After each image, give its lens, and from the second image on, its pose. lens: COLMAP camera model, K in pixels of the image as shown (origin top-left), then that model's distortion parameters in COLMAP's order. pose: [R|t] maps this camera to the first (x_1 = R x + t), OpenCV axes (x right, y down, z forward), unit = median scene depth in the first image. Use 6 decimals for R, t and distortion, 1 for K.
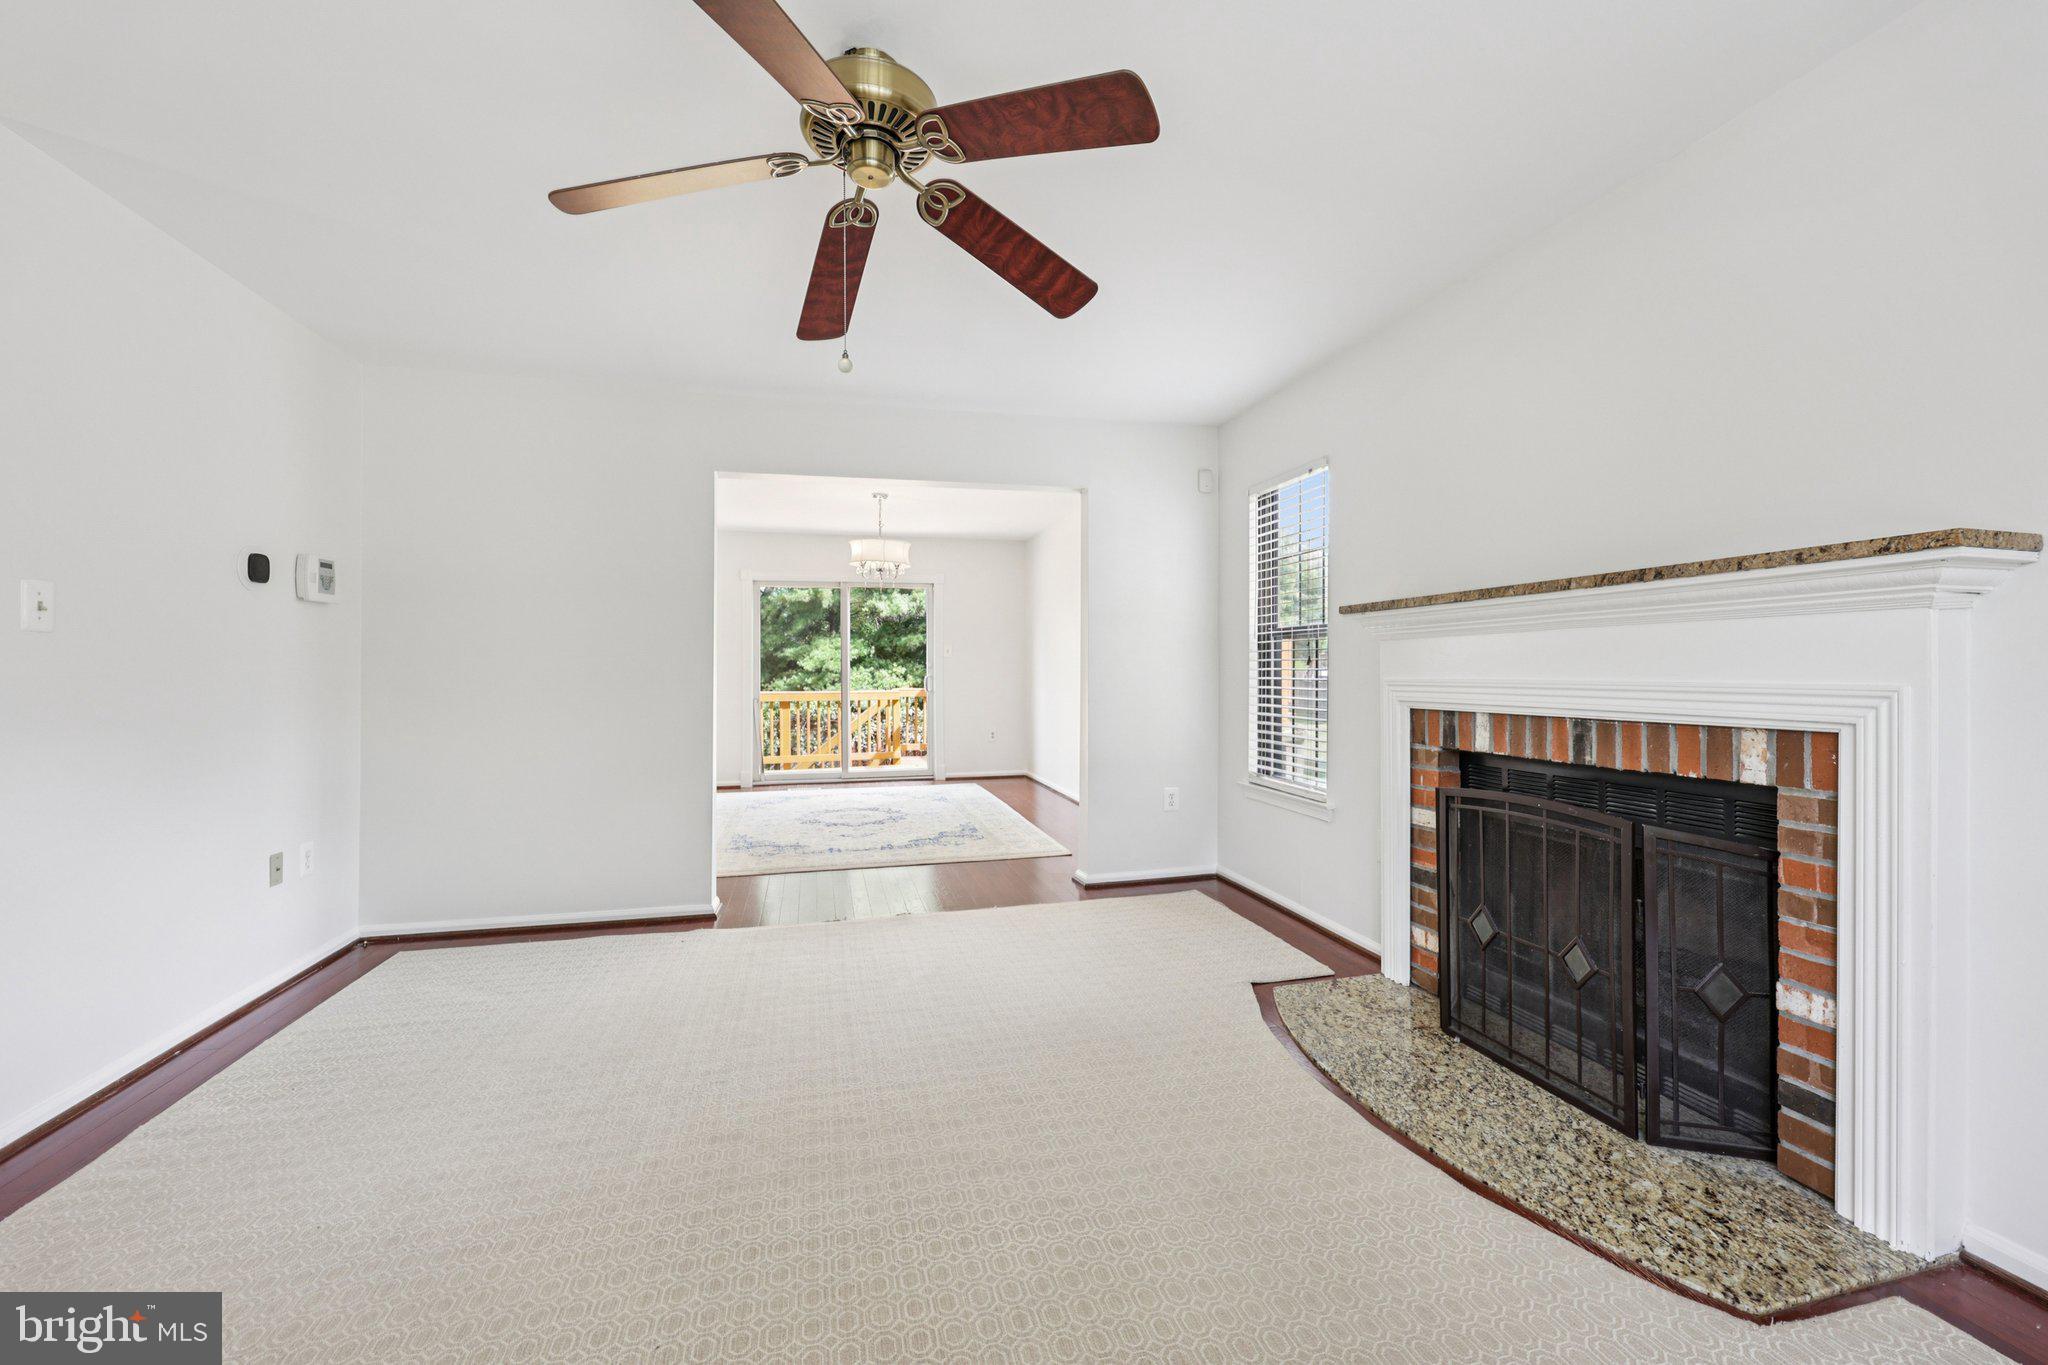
lens RADIAL K [[826.4, 0, 1028.4], [0, 826.4, 670.2], [0, 0, 1]] dist [0.000719, 0.000007]
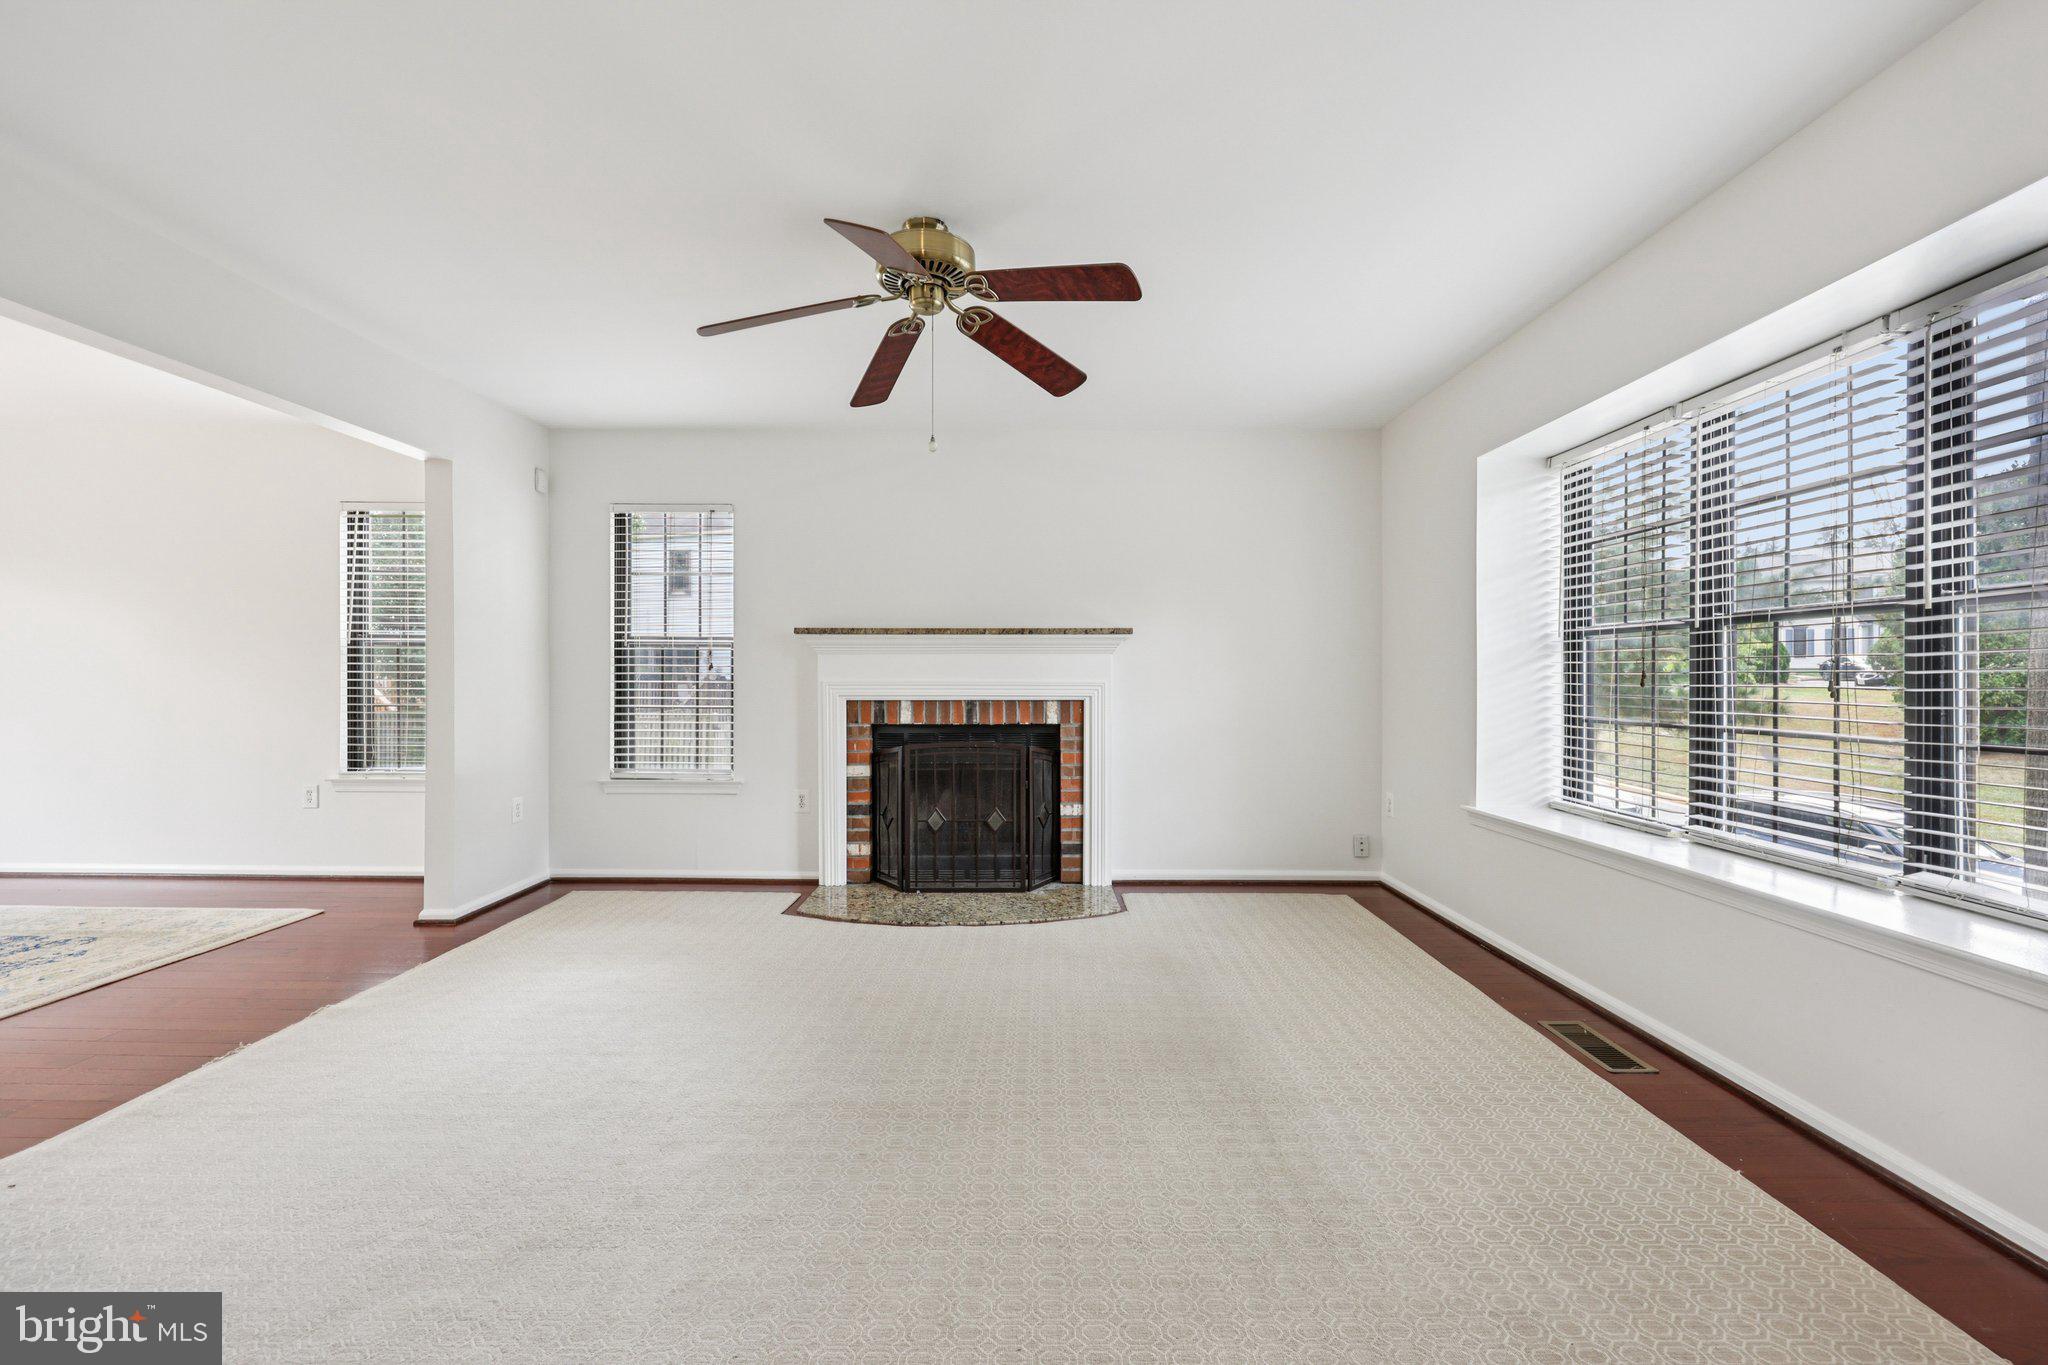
lens RADIAL K [[834.1, 0, 1024.0], [0, 834.1, 682.5], [0, 0, 1]] dist [0.000713, 0.000061]
pose [[0.256394, -0.002386, 0.966569, -1.159734], [-0.003619, 0.999988, 0.003428, 0.009348], [-0.966566, -0.004377, 0.256382, 0.376248]]
